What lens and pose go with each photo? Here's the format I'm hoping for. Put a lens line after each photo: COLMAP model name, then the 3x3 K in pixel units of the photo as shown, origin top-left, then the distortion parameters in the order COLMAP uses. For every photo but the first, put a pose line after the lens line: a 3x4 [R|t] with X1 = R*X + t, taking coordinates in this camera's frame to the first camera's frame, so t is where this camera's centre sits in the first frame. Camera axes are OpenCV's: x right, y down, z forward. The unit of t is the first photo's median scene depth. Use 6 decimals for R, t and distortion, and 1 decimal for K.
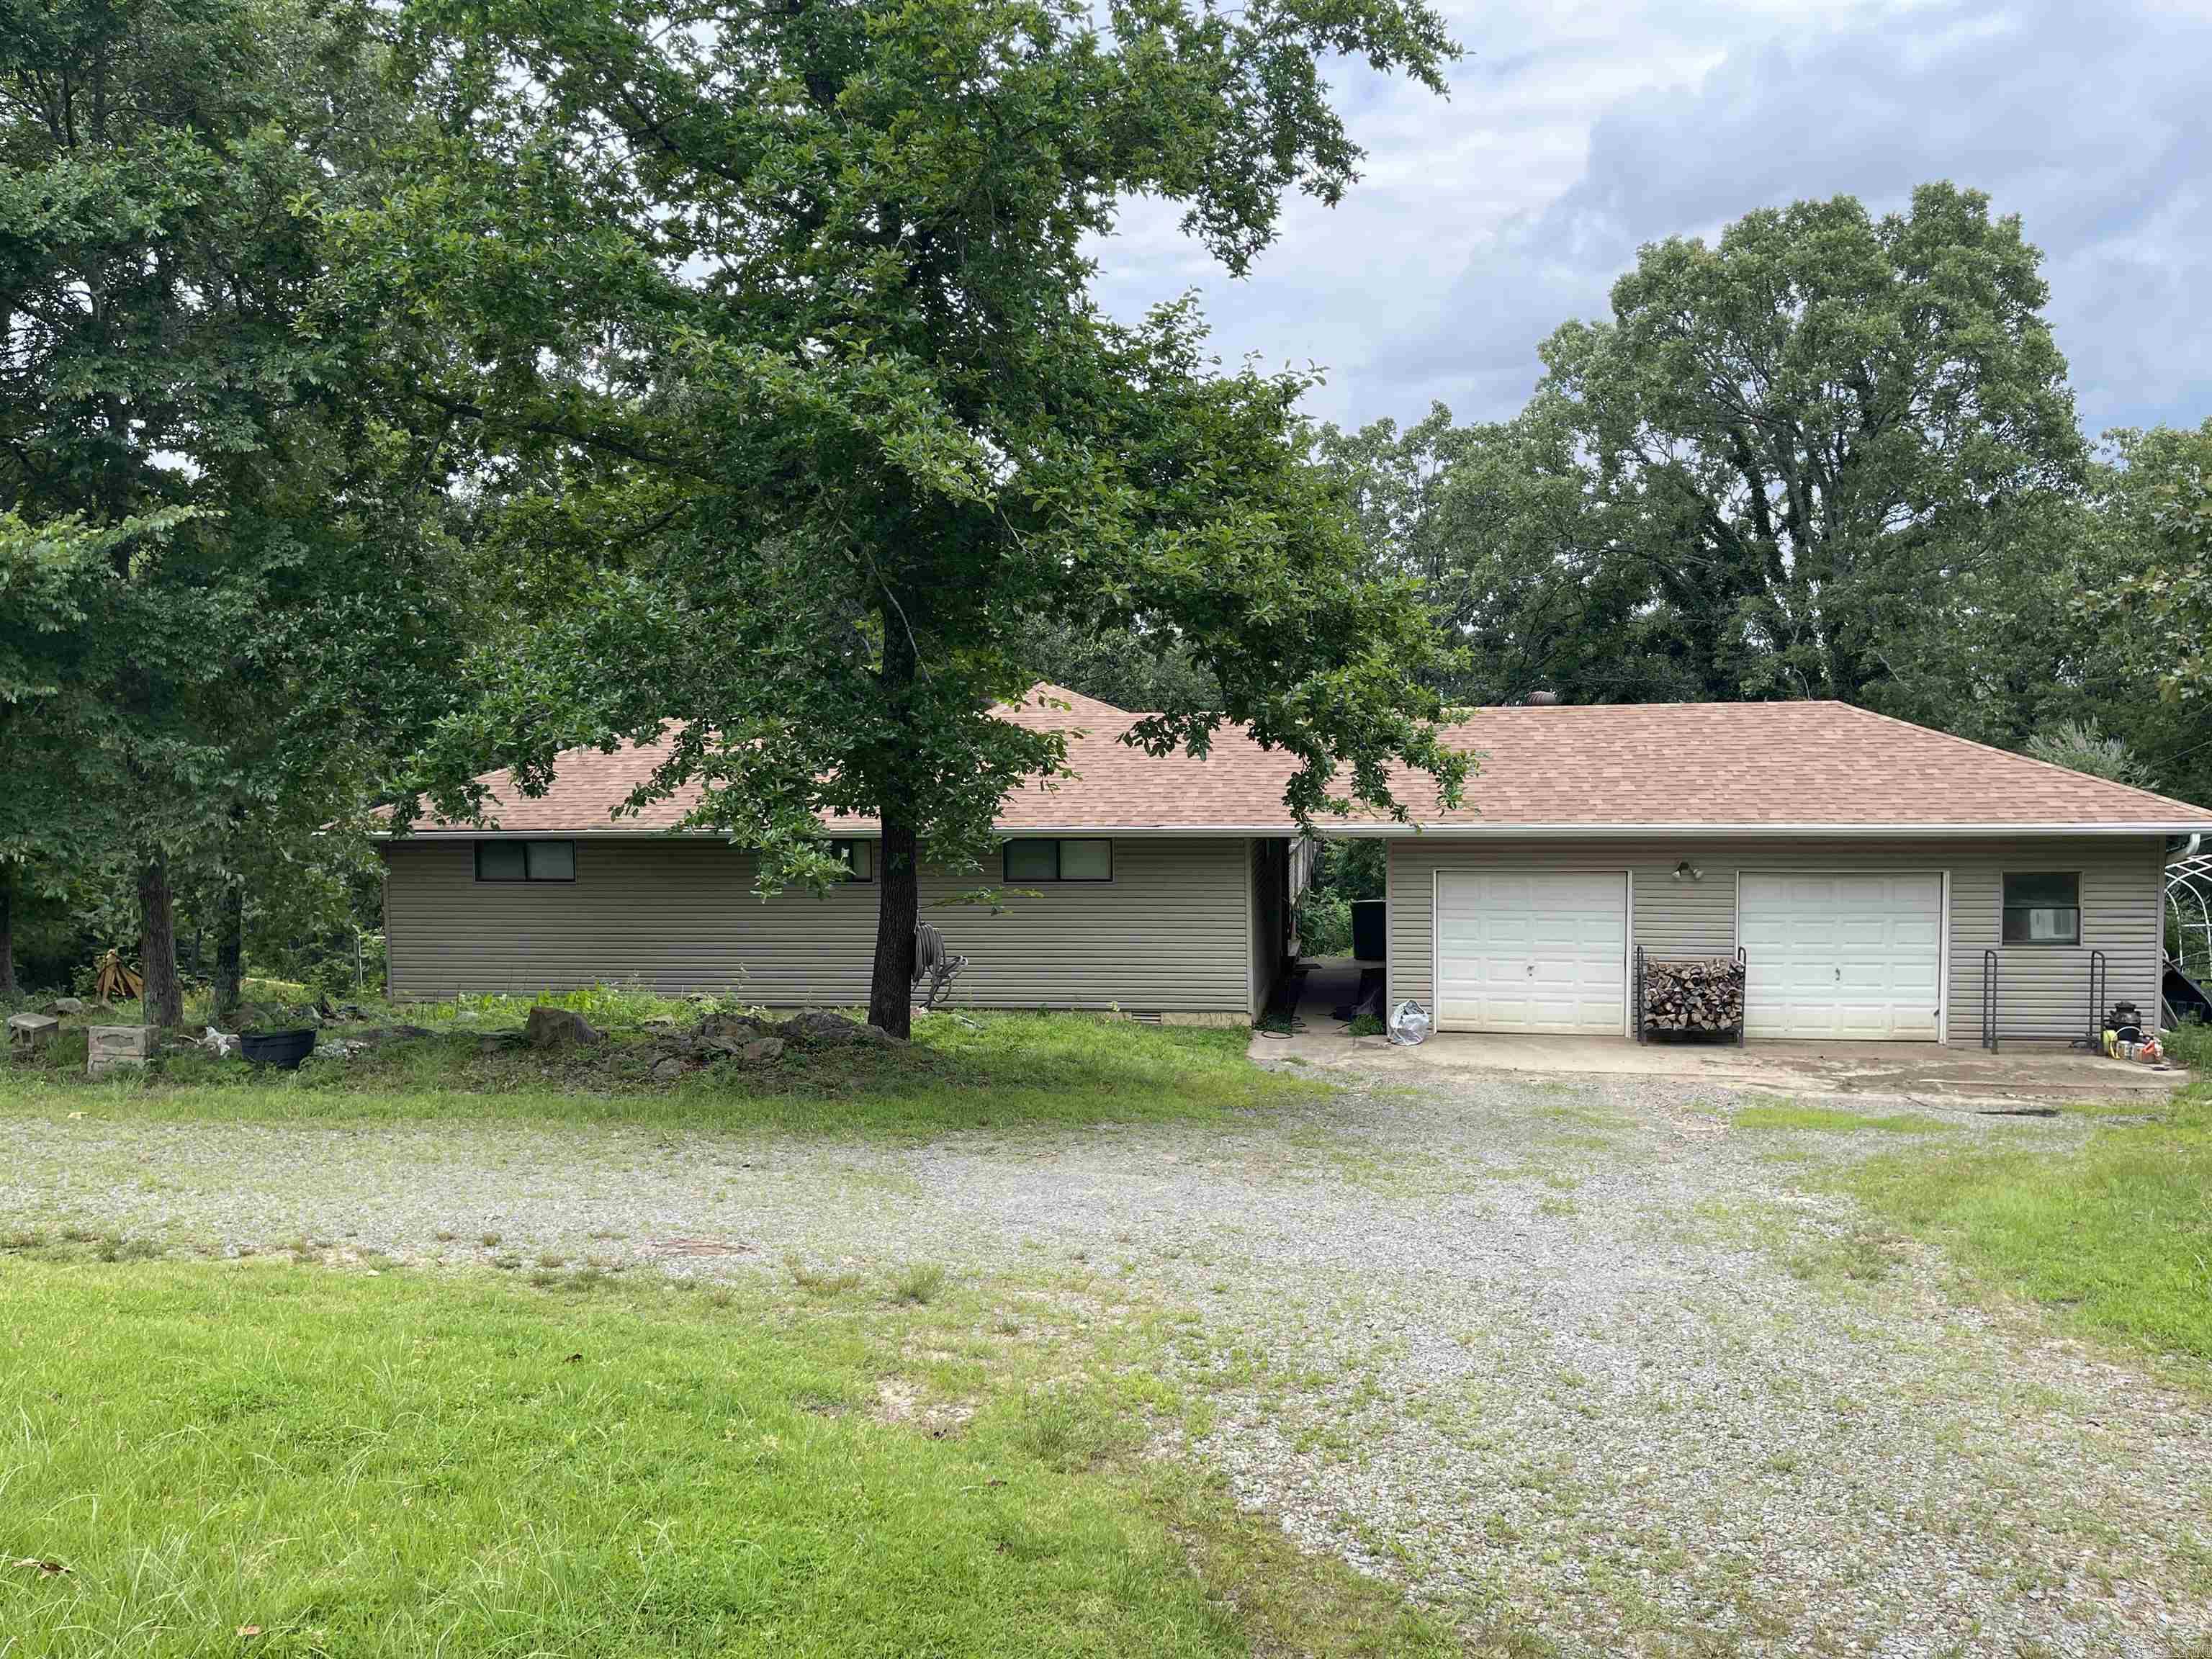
lens RADIAL K [[1671.4, 0, 1106.5], [0, 1671.4, 811.6], [0, 0, 1]] dist [0.073699, -0.116049]
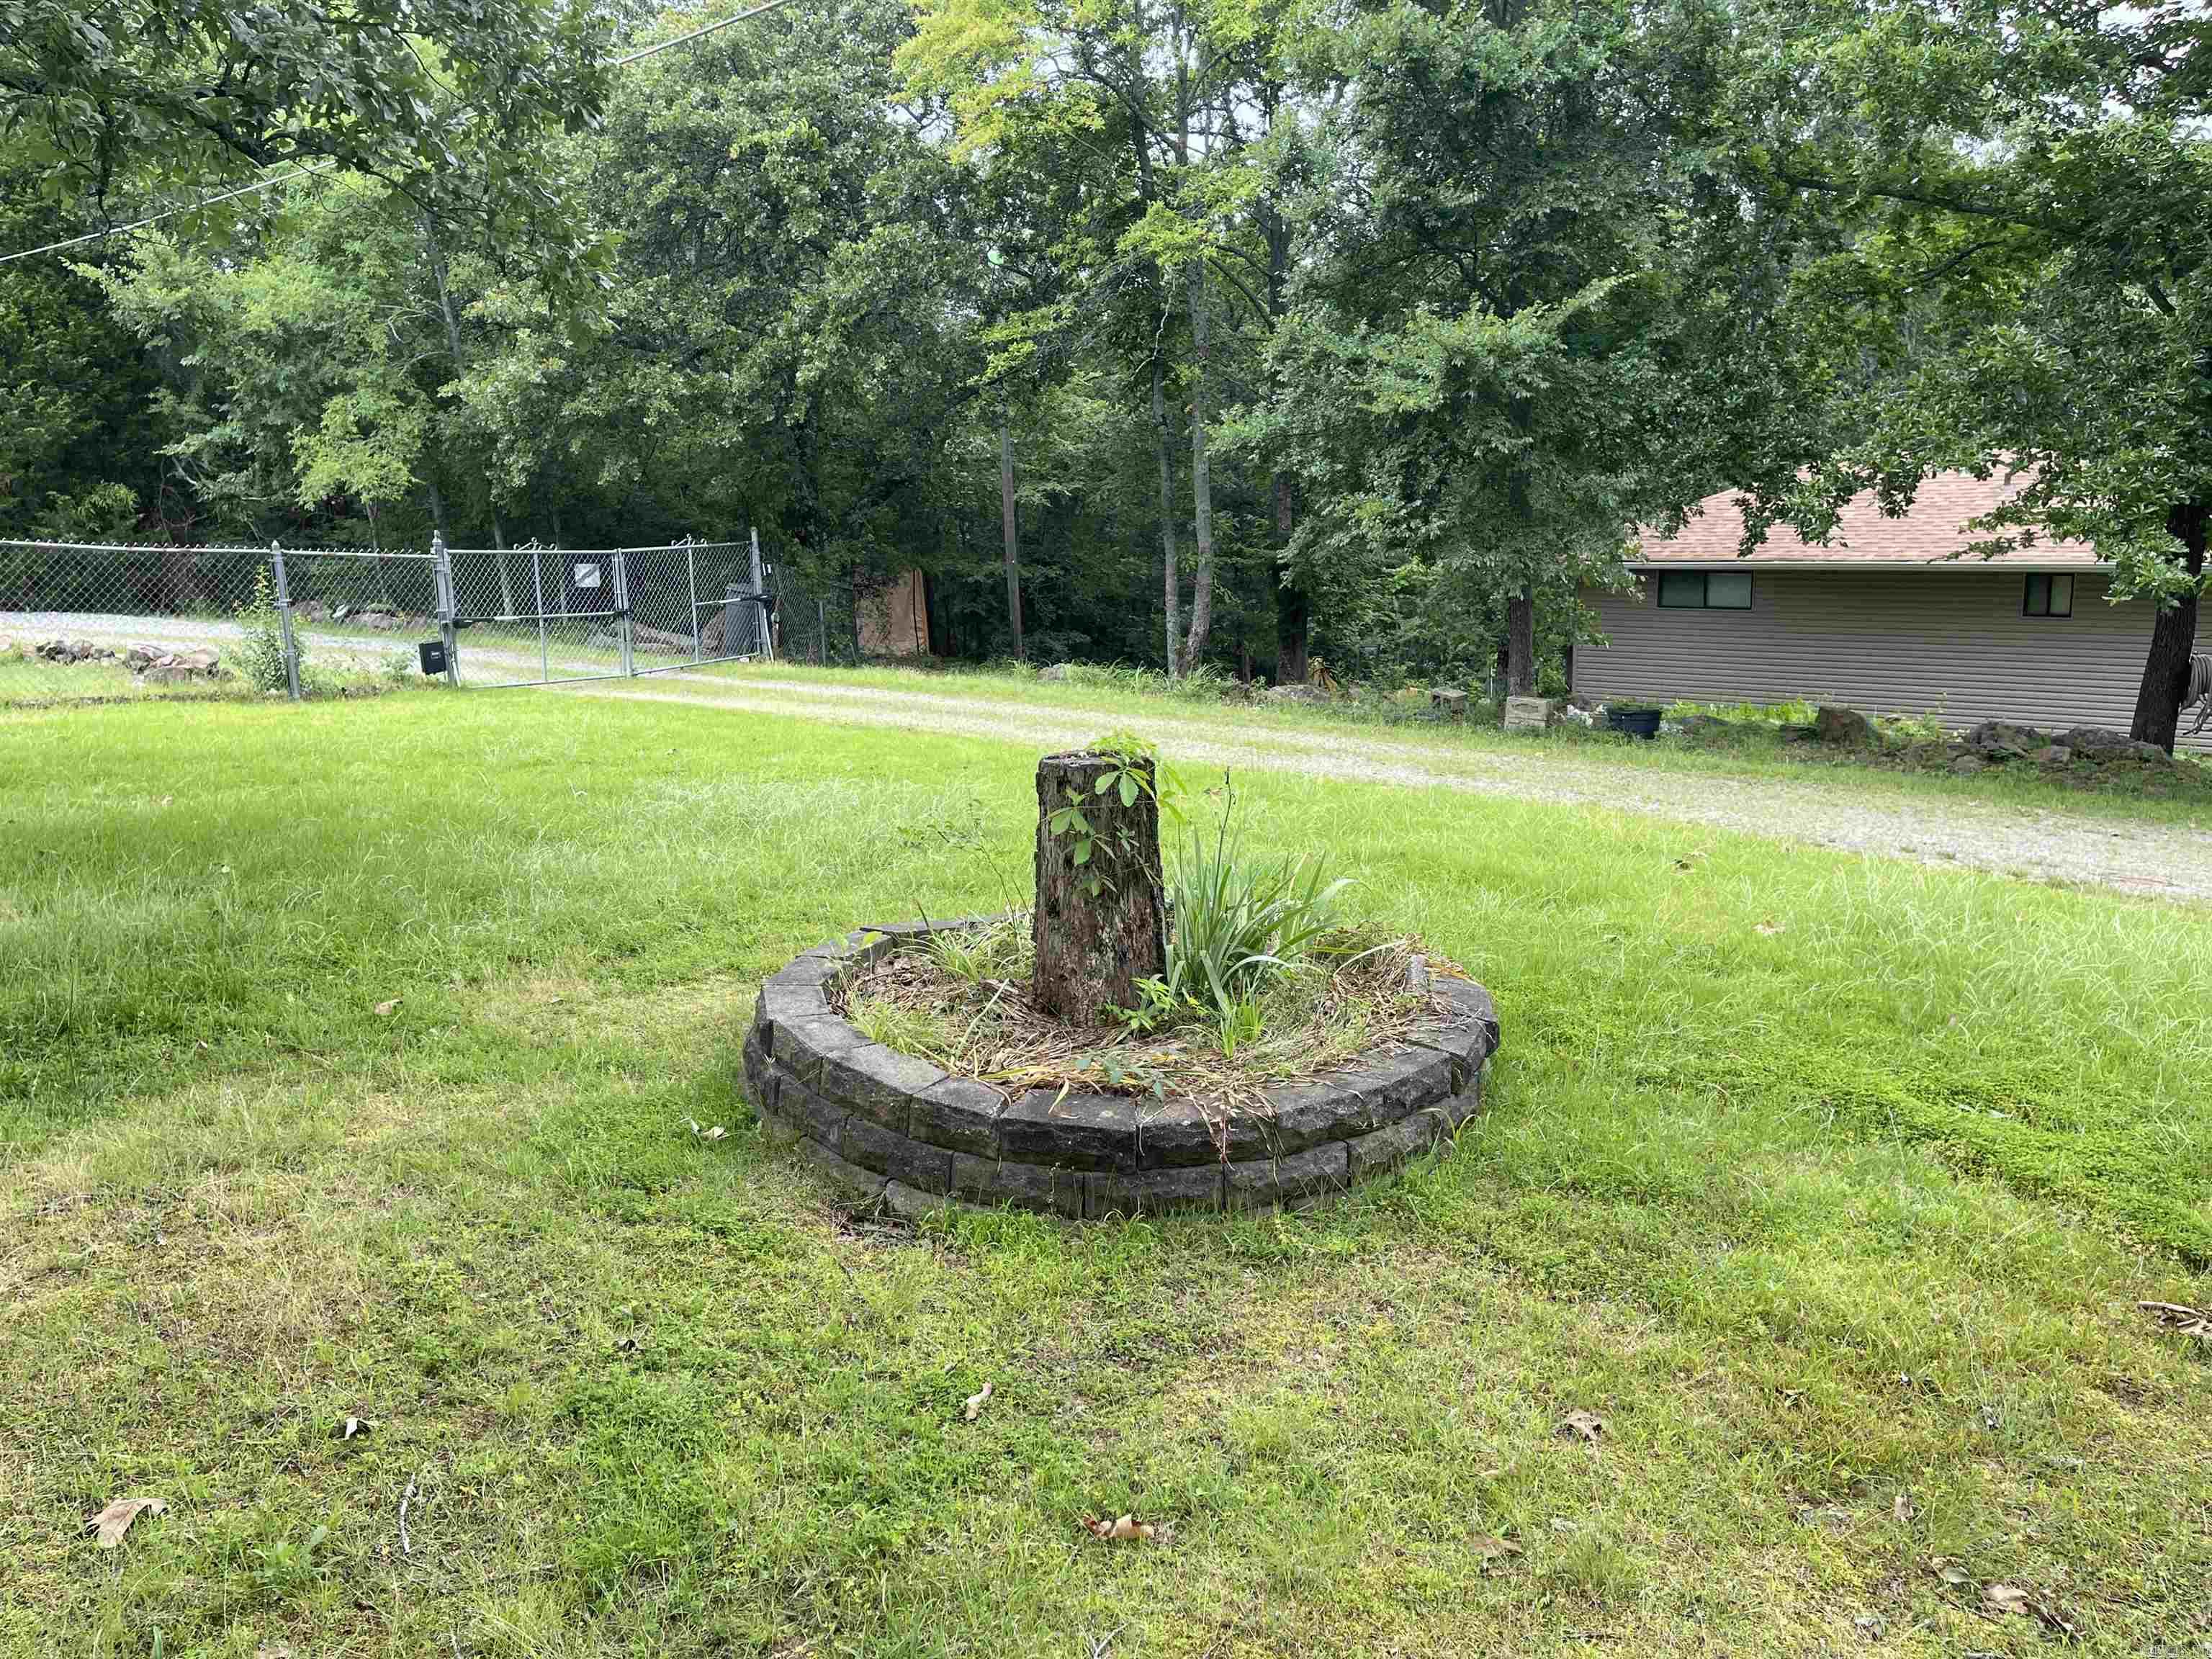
lens RADIAL K [[1661.1, 0, 1098.2], [0, 1661.1, 838.8], [0, 0, 1]] dist [0.079855, -0.099246]
pose [[0.837993, 0.102220, -0.536022, -0.103934], [-0.010988, 0.985260, 0.170711, 0.009624], [0.545571, -0.137165, 0.826764, -0.231471]]
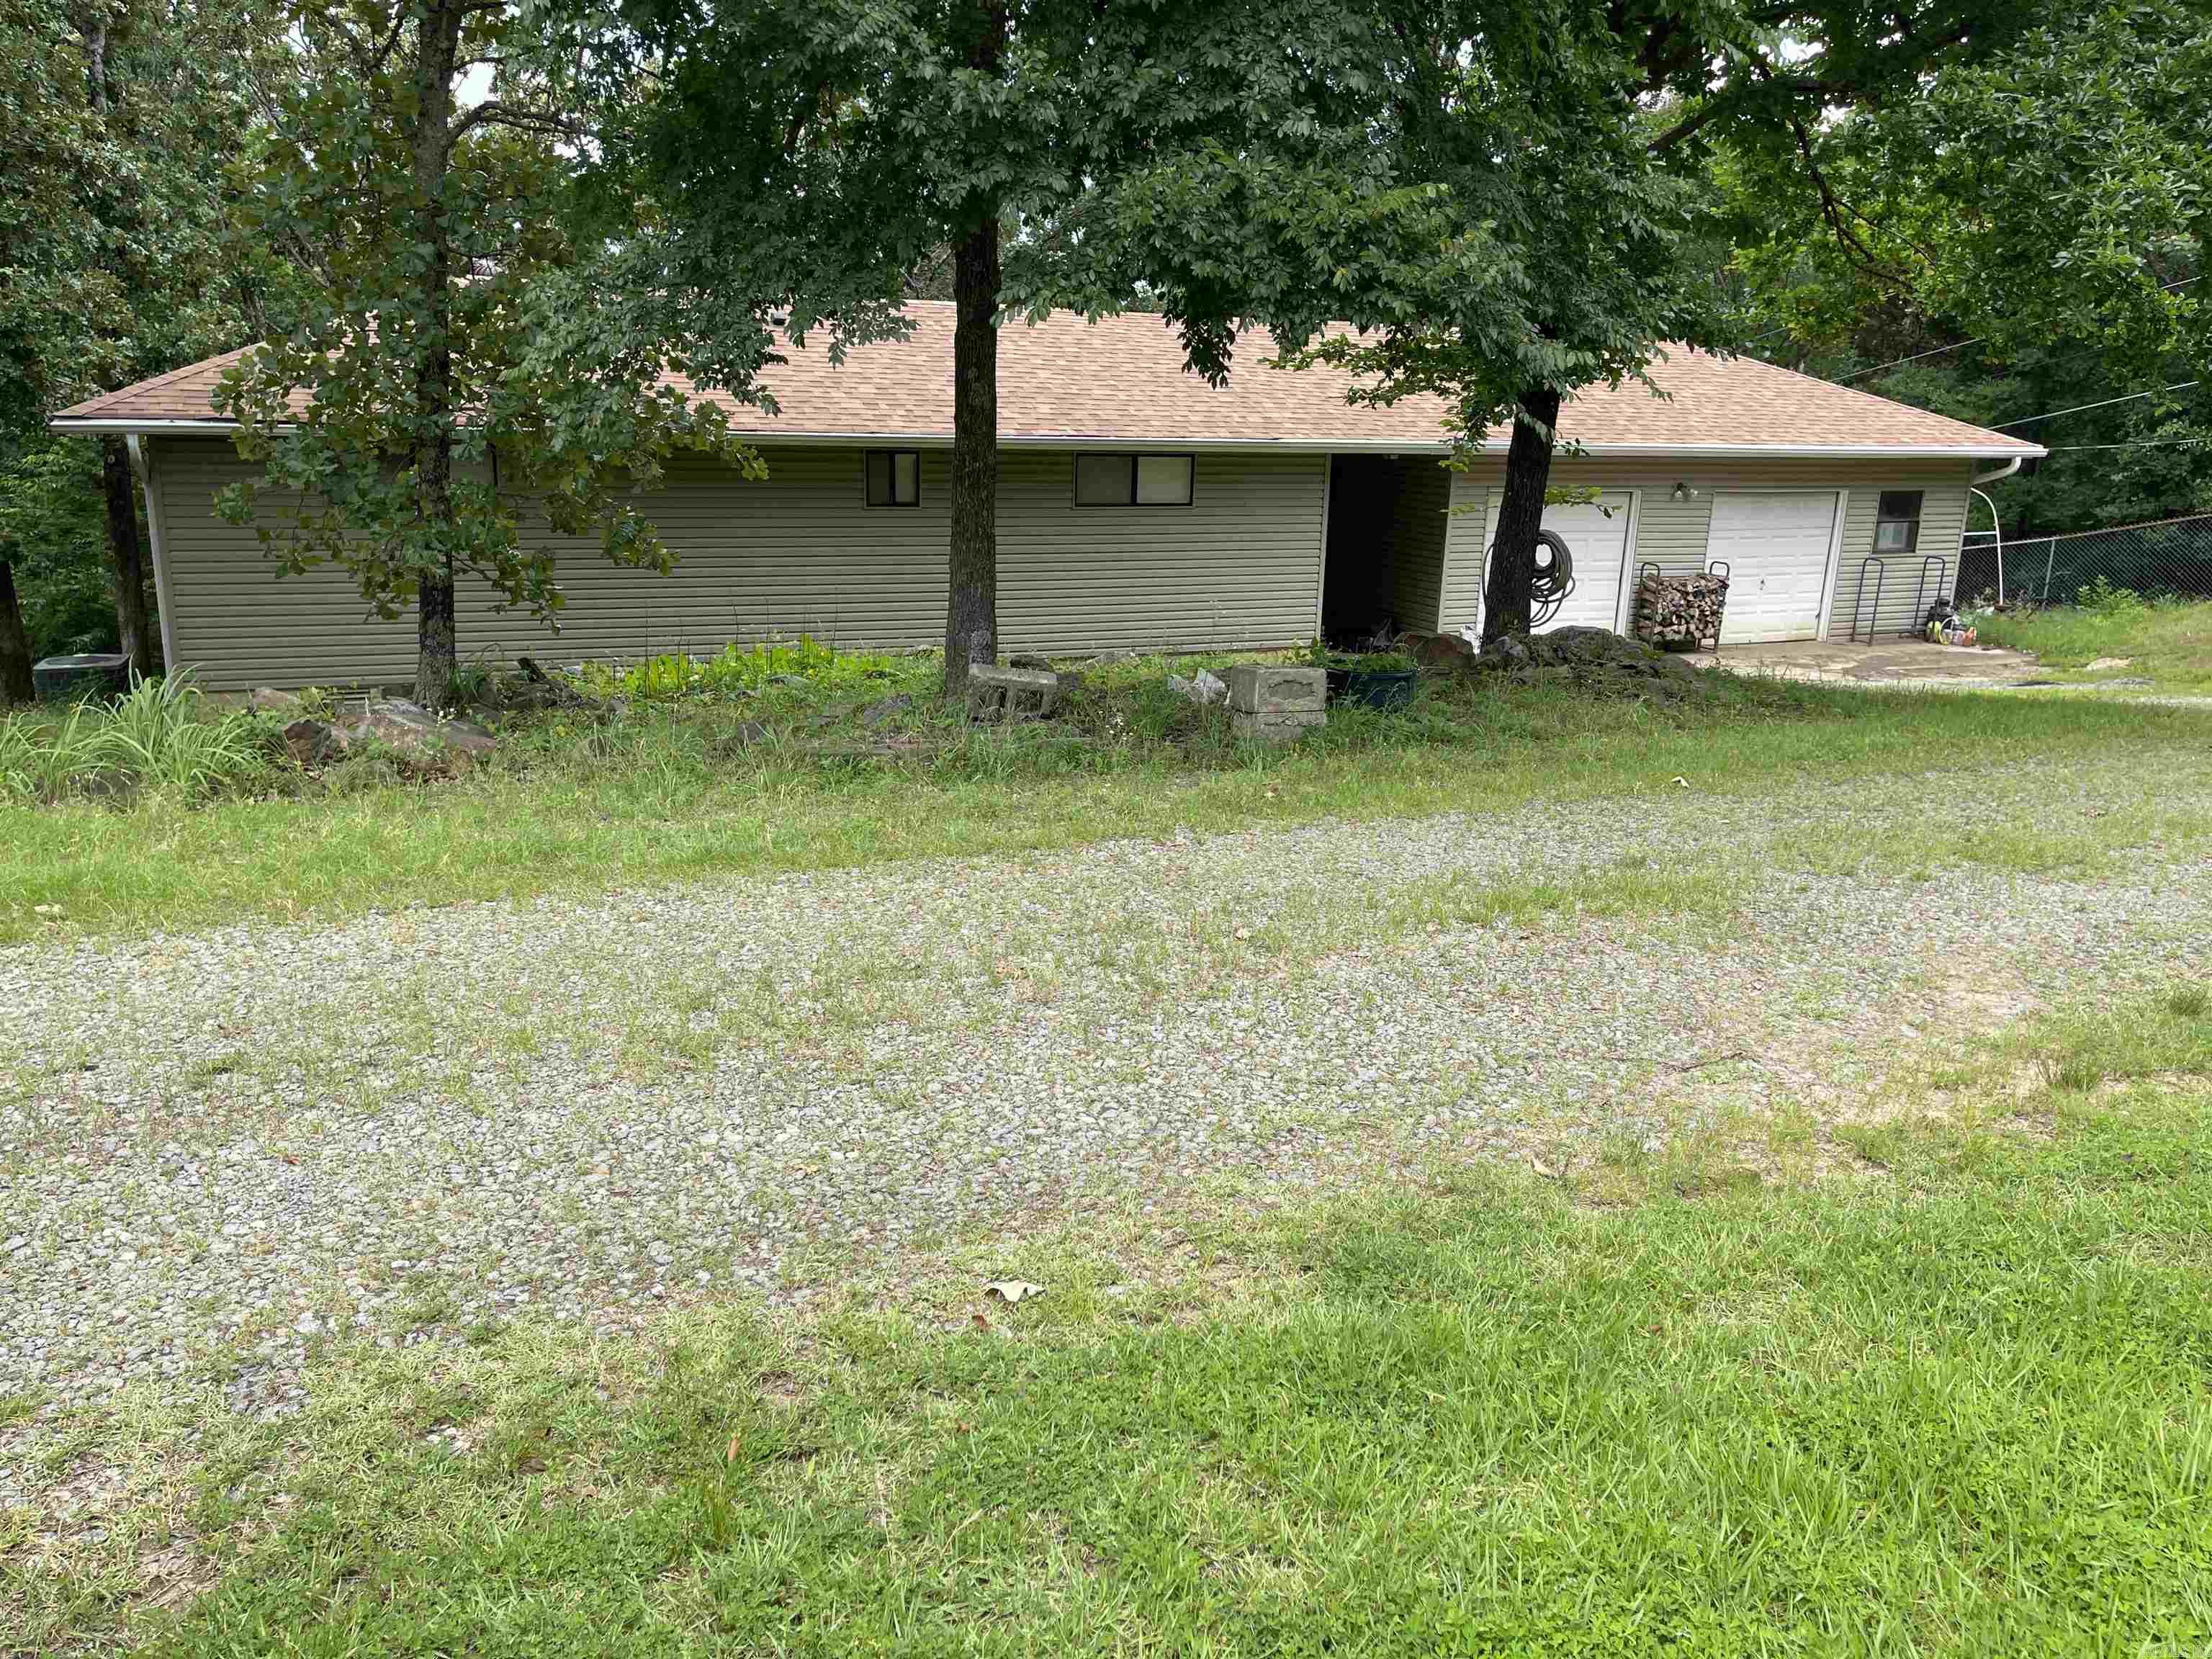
lens RADIAL K [[1673.5, 0, 1106.0], [0, 1673.5, 829.5], [0, 0, 1]] dist [0.068201, -0.106191]
pose [[0.833436, -0.104496, 0.542647, -0.745260], [-0.006774, 0.979954, 0.199111, 0.046884], [-0.552575, -0.169622, 0.816020, 0.390853]]
